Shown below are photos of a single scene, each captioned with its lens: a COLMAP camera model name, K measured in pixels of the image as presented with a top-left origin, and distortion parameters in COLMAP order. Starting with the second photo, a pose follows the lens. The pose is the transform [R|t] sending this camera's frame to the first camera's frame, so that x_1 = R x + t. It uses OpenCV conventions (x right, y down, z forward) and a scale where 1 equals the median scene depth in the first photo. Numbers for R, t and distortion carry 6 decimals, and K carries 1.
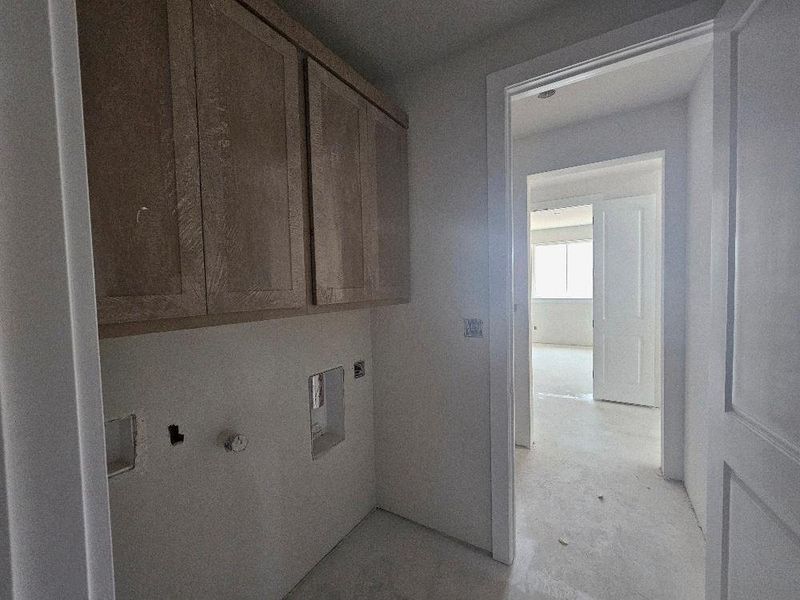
lens RADIAL K [[328.9, 0, 400.0], [0, 328.9, 300.0], [0, 0, 1]] dist [-0.000624, -0.000048]
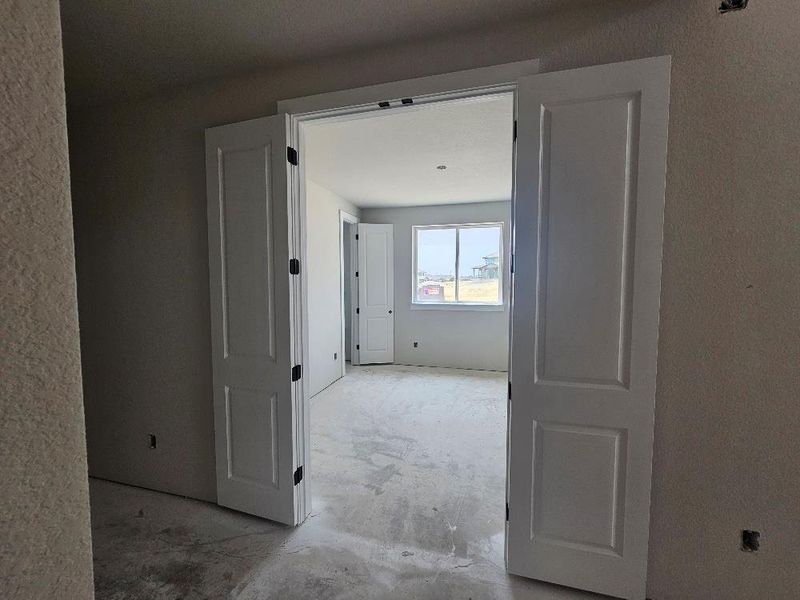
lens RADIAL K [[328.9, 0, 400.0], [0, 328.9, 300.0], [0, 0, 1]] dist [-0.000624, -0.000048]
pose [[0.959016, 0.010838, 0.283145, 0.318630], [-0.012484, 0.999914, 0.004009, -0.036910], [-0.283078, -0.007380, 0.959069, 0.603072]]
